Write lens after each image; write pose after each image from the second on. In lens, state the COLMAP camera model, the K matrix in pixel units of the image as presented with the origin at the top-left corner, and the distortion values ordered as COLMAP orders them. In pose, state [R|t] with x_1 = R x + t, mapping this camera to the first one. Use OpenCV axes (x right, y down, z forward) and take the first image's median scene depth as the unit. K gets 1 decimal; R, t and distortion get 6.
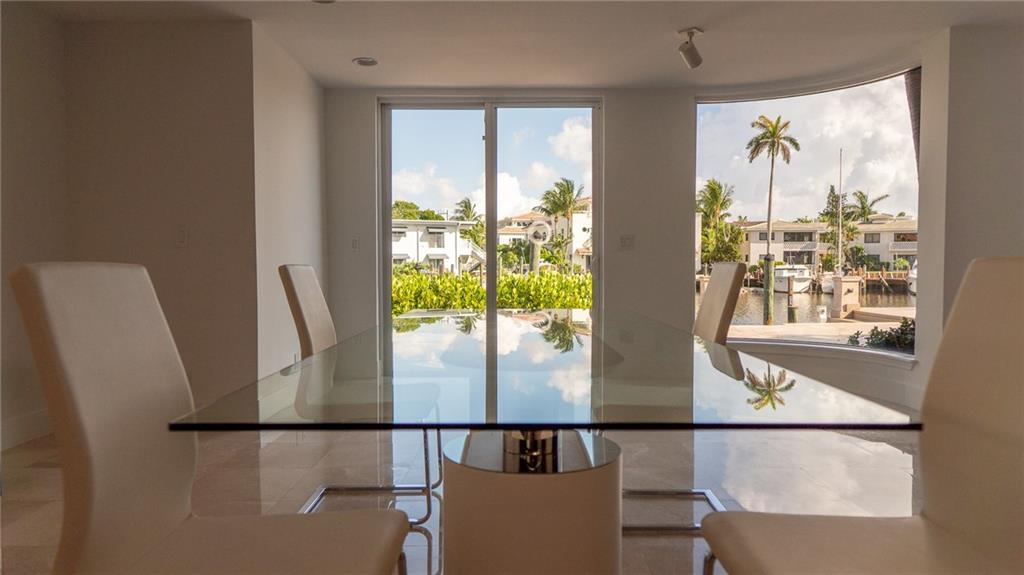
lens RADIAL K [[707.5, 0, 512.0], [0, 707.5, 287.5], [0, 0, 1]] dist [-0.007023, 0.001694]
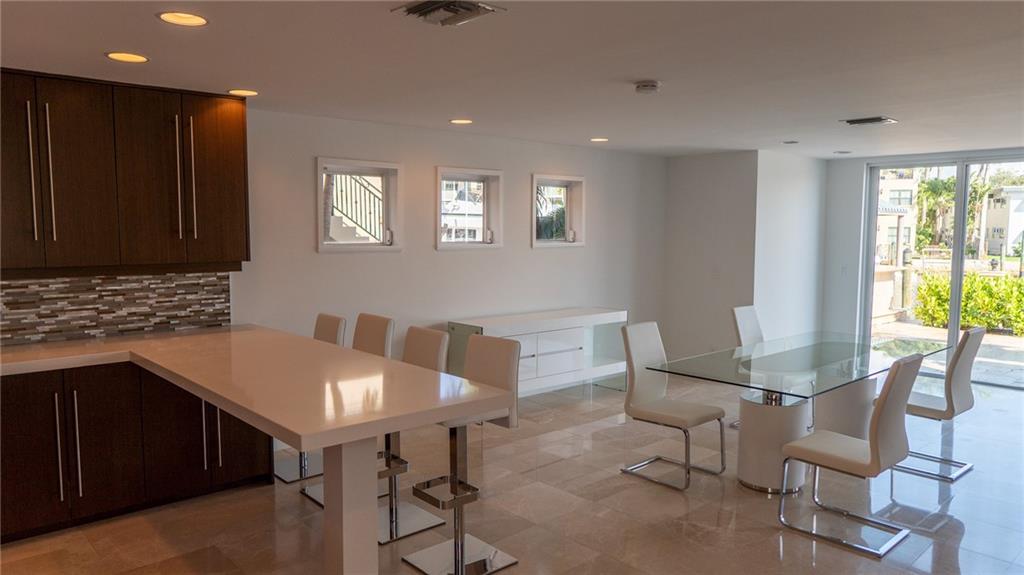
lens RADIAL K [[700.9, 0, 512.0], [0, 700.9, 287.5], [0, 0, 1]] dist [0.000621, -0.002790]
pose [[0.678425, 0.068196, -0.731498, 0.166058], [-0.032491, 0.997493, 0.062860, -0.043789], [0.733951, -0.018878, 0.678940, -0.202694]]
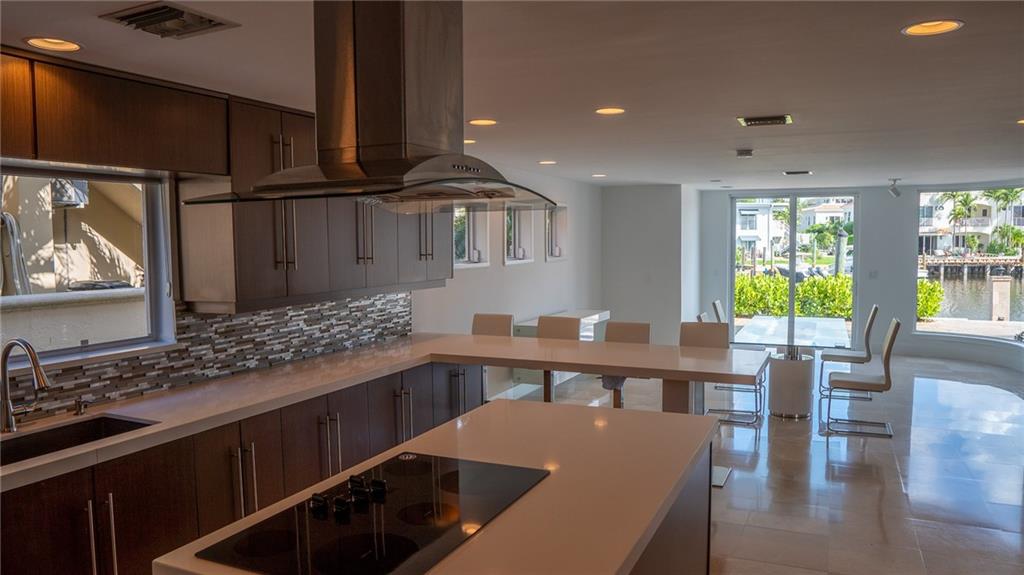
lens RADIAL K [[717.8, 0, 512.0], [0, 717.8, 287.5], [0, 0, 1]] dist [-0.074280, 0.001774]
pose [[0.911567, 0.021819, -0.410572, 0.029986], [-0.008022, 0.999345, 0.035296, -0.040564], [0.411073, -0.028881, 0.911145, -0.445022]]
